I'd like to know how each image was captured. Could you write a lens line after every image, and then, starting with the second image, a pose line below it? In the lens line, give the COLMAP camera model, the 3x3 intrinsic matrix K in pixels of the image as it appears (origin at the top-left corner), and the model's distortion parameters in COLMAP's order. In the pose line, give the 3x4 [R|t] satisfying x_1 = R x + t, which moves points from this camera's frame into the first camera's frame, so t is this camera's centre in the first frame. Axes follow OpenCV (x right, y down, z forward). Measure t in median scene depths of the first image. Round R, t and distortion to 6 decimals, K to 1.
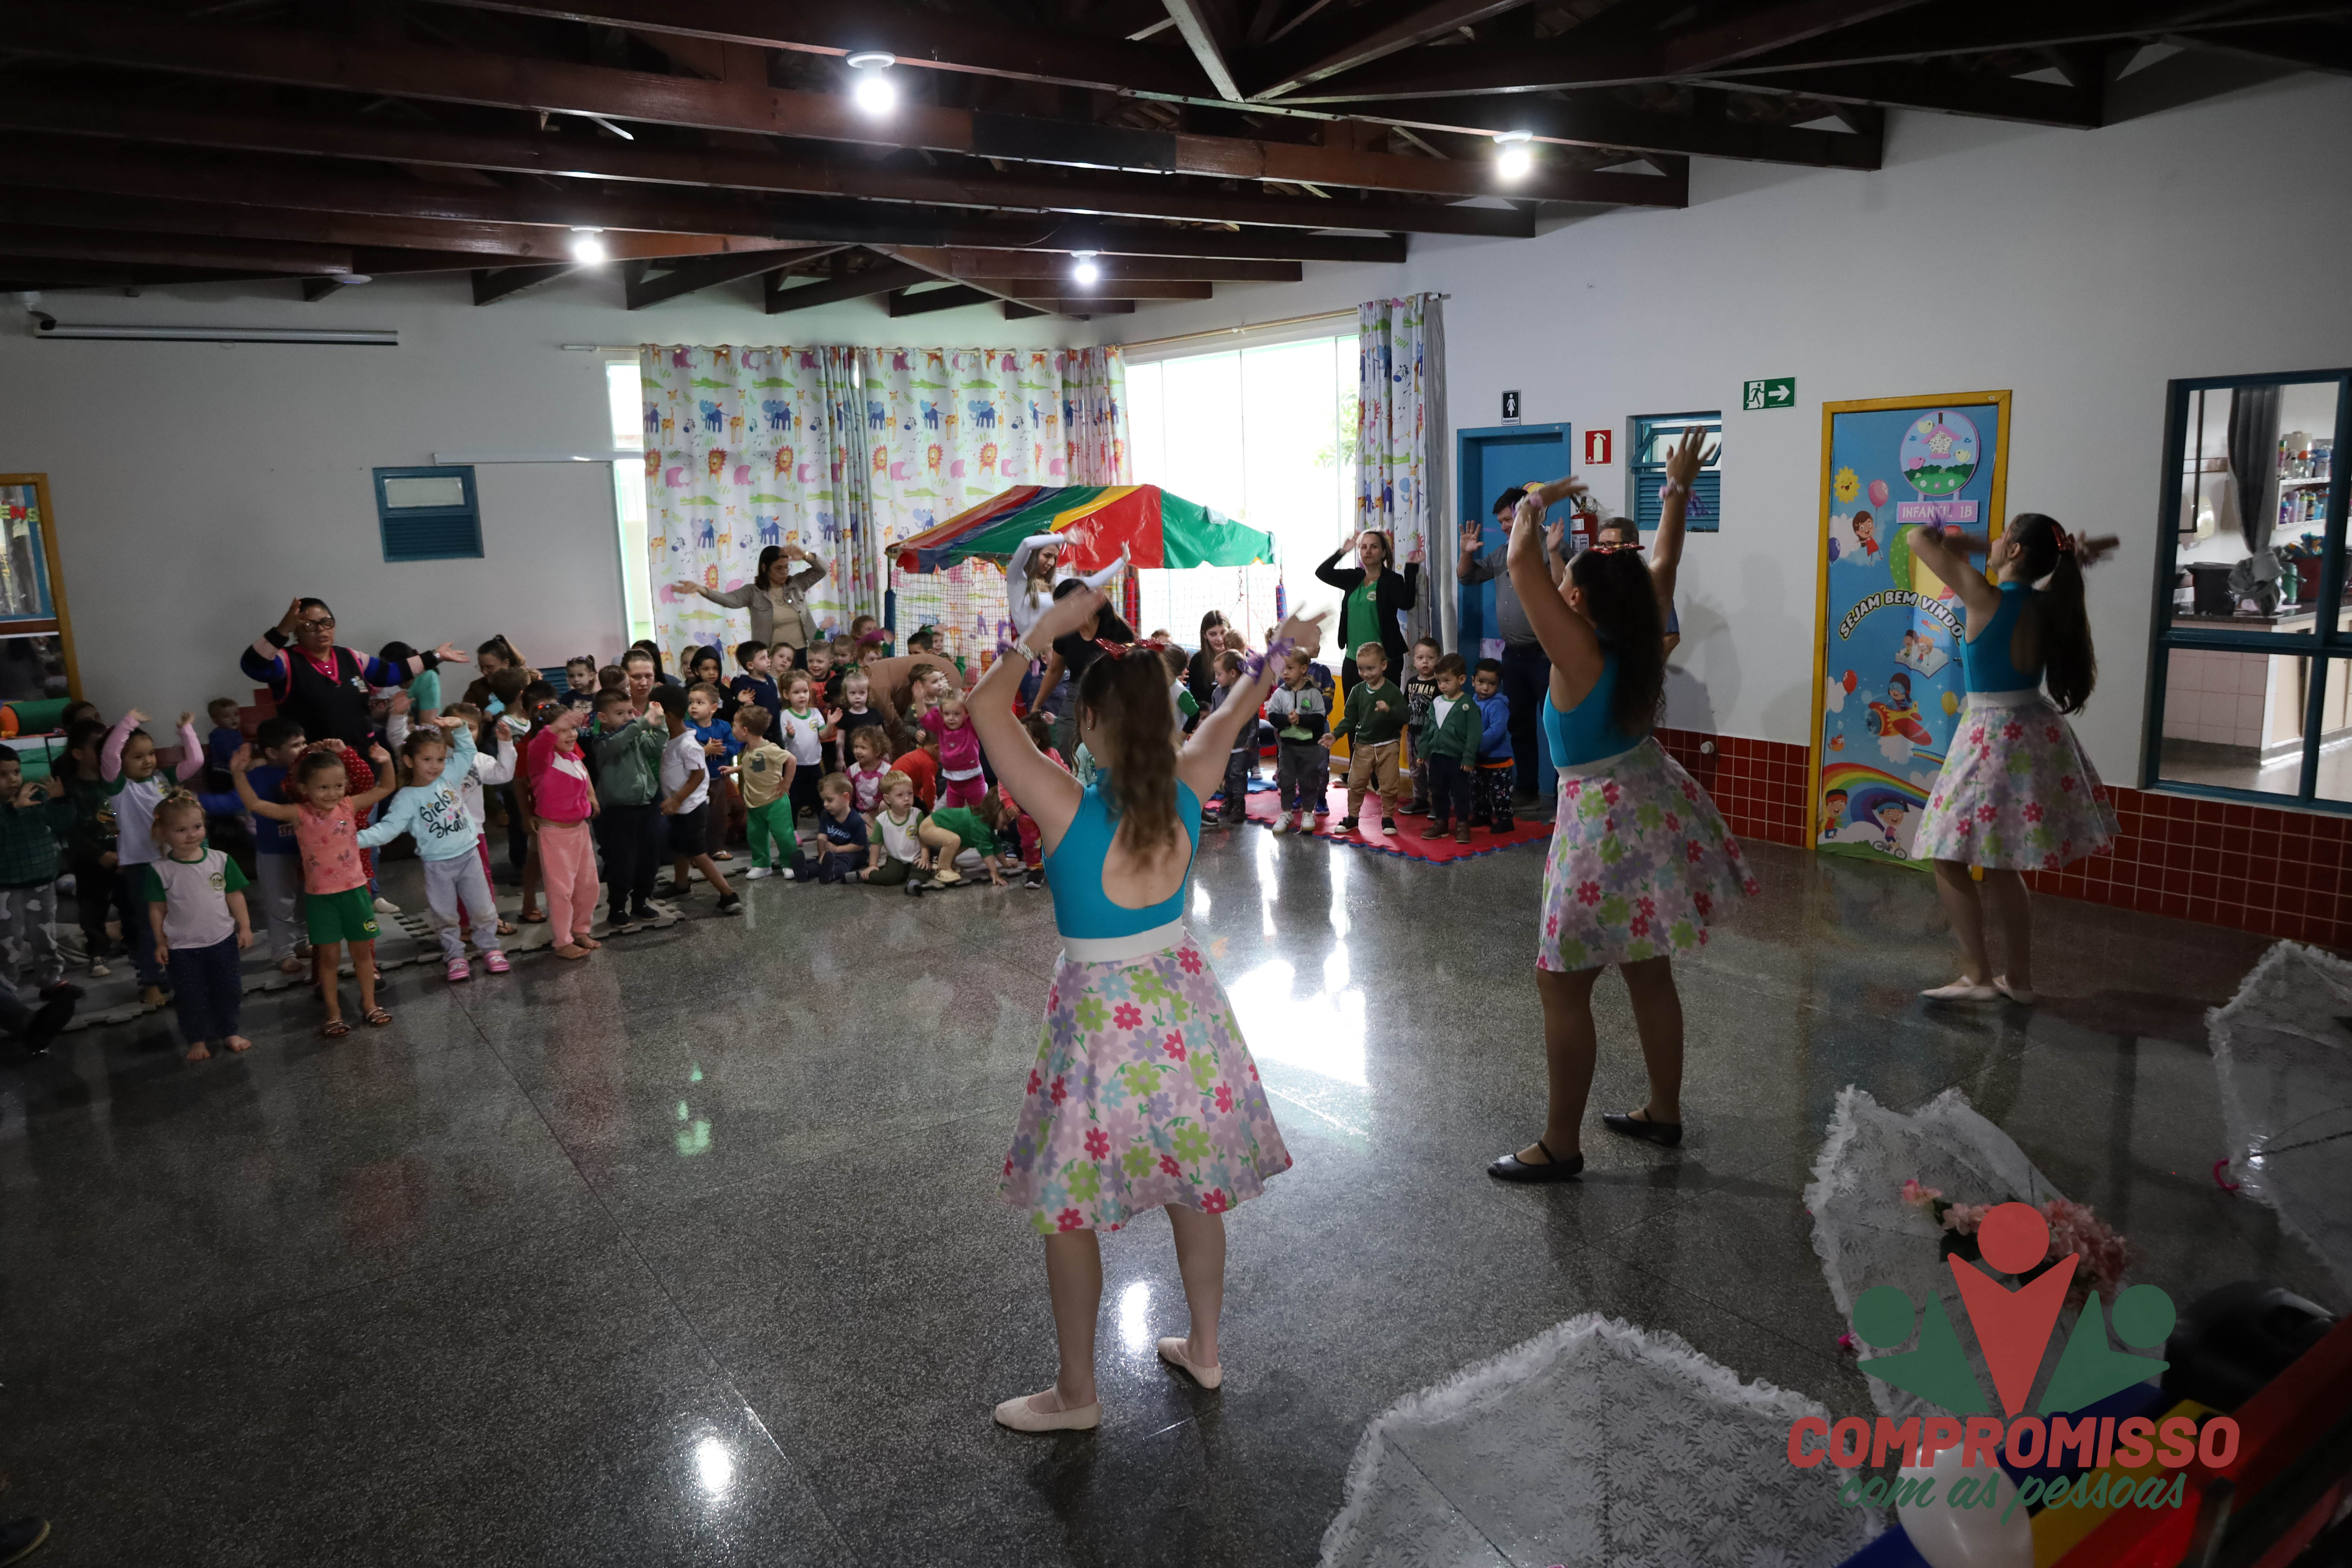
lens RADIAL K [[1635.5, 0, 1192.8], [0, 1635.5, 796.5], [0, 0, 1]] dist [-0.000105, -0.005417]
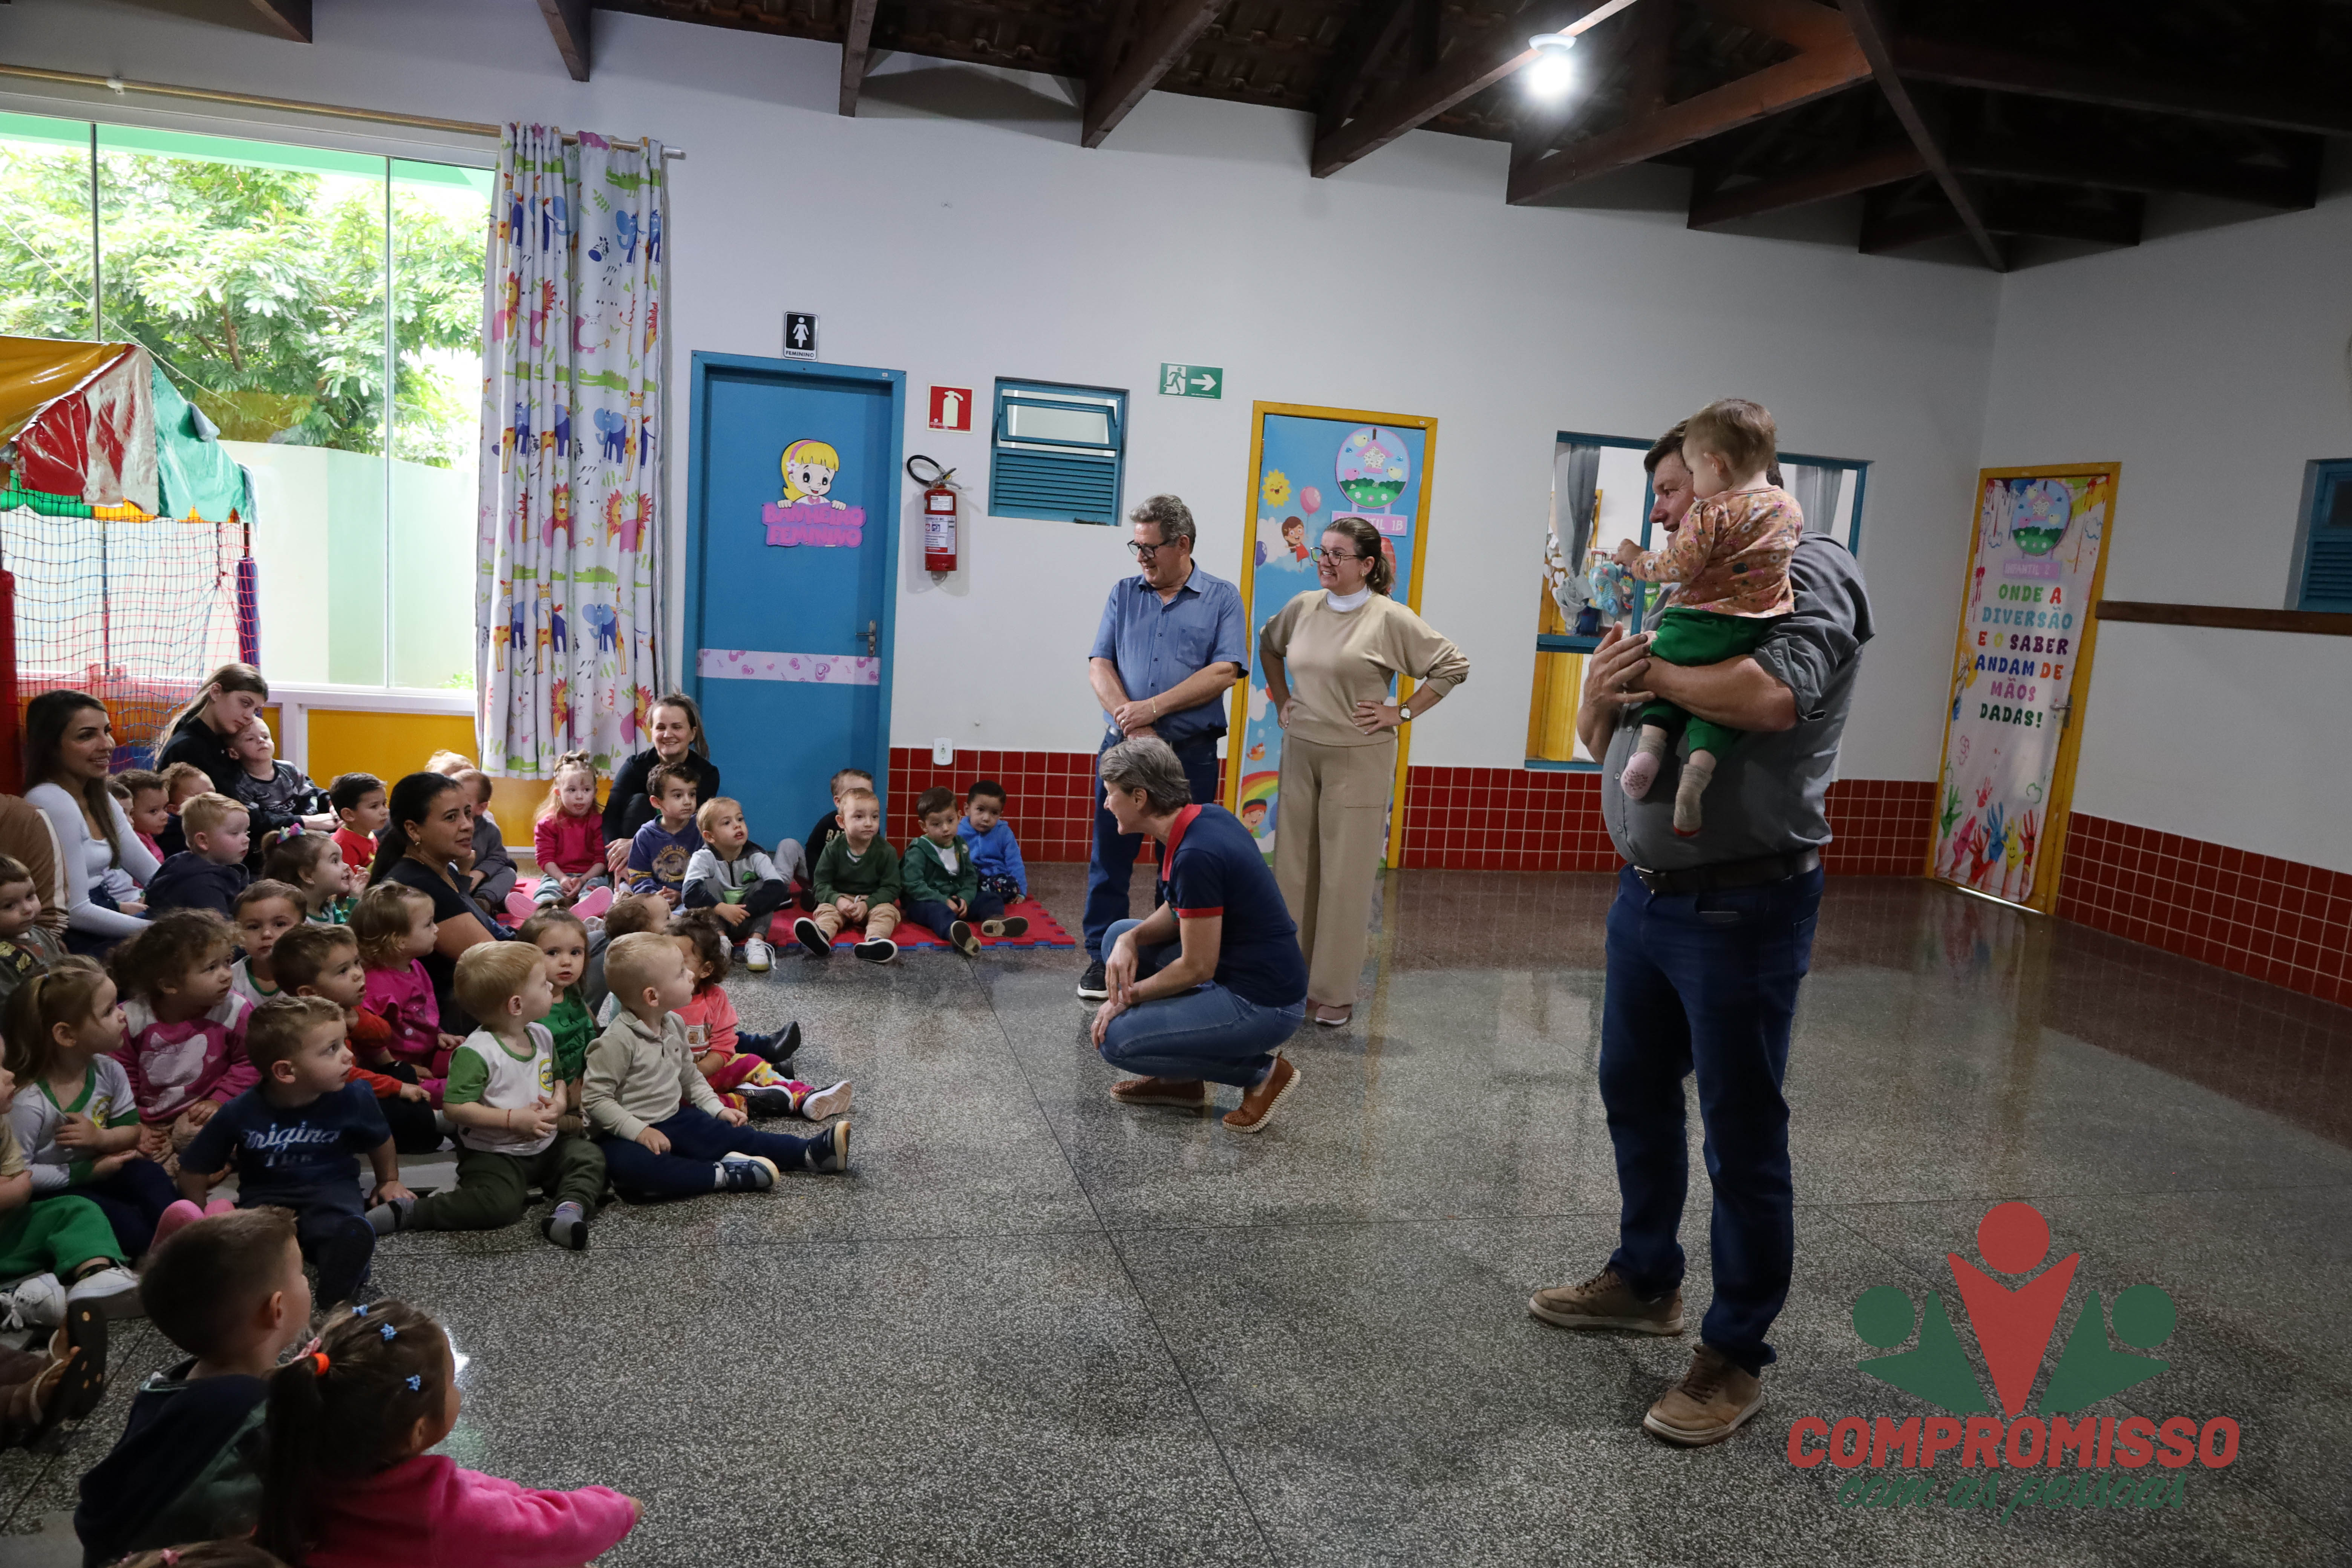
lens RADIAL K [[1635.5, 0, 1174.7], [0, 1635.5, 762.2], [0, 0, 1]] dist [-0.000105, -0.005417]
pose [[0.334809, -0.080371, 0.938852, -0.449472], [0.093631, 0.994262, 0.051724, -0.068131], [-0.937623, 0.070588, 0.340413, 0.596843]]
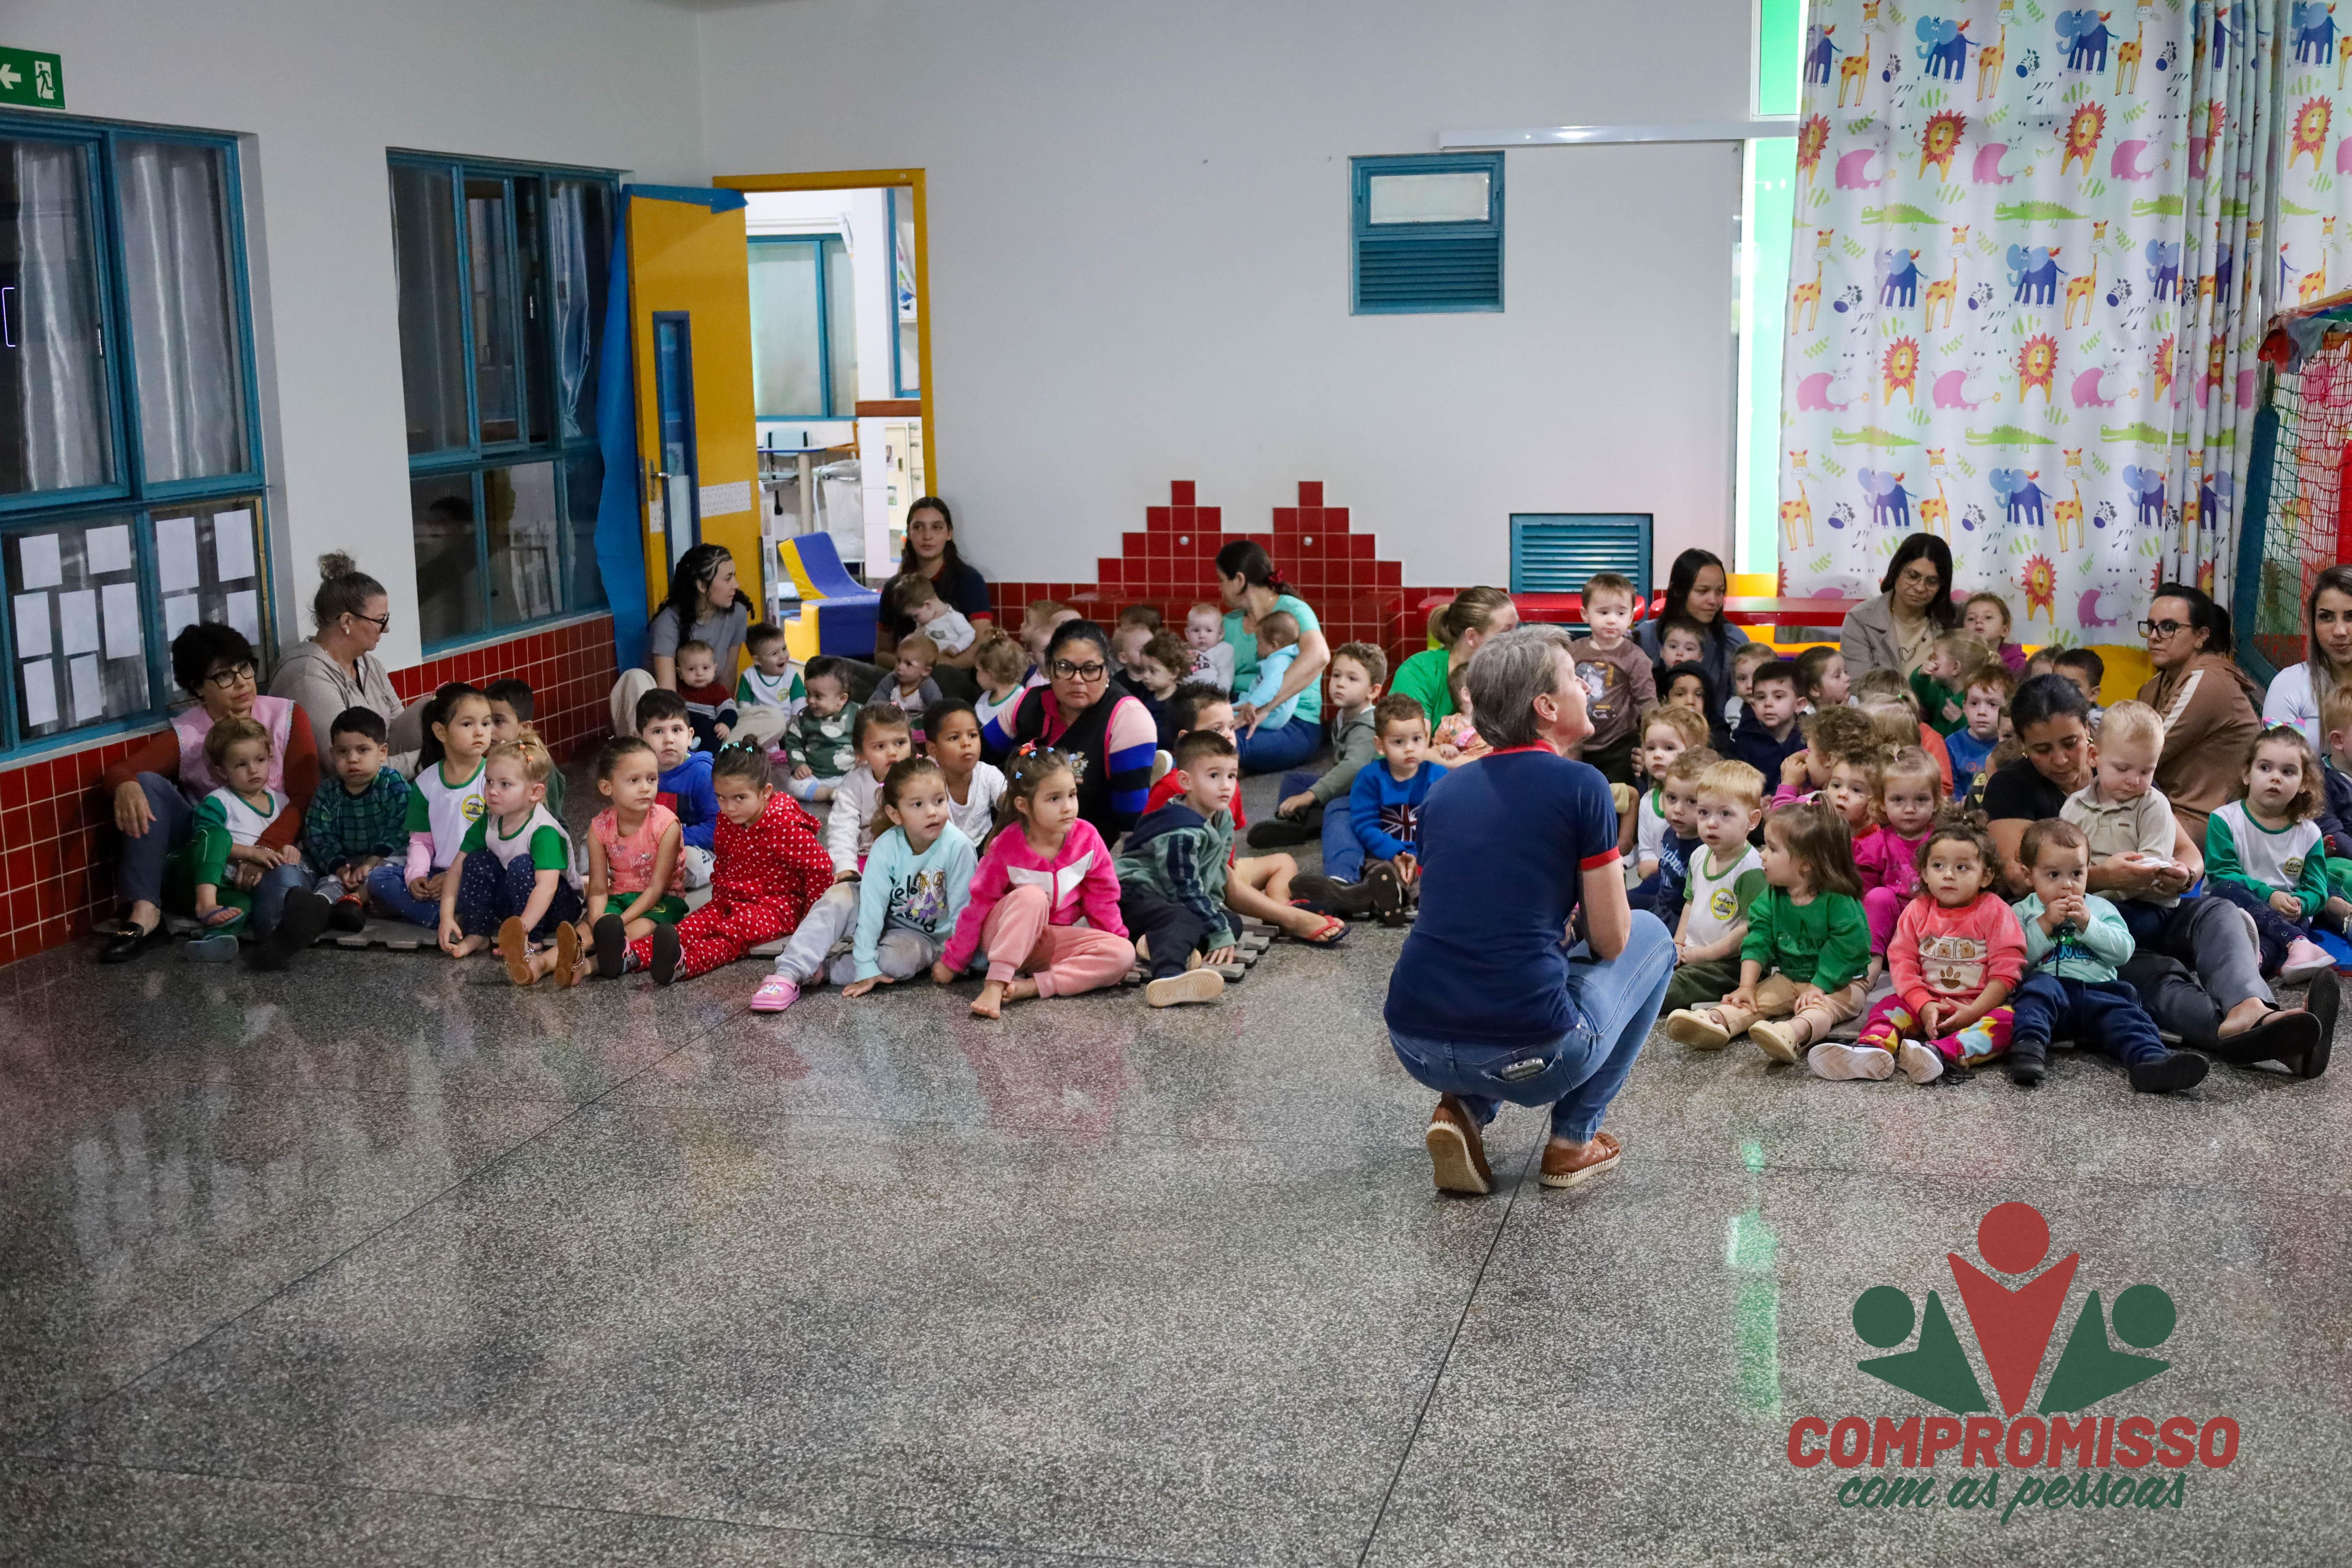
lens RADIAL K [[2673.2, 0, 1169.0], [0, 2673.2, 796.0], [0, 0, 1]] dist [0.000849, 0.000000]
pose [[0.660040, 0.151491, -0.735798, 0.234250], [-0.145511, 0.986688, 0.072617, -0.033059], [0.737004, 0.059136, 0.673297, 0.327551]]
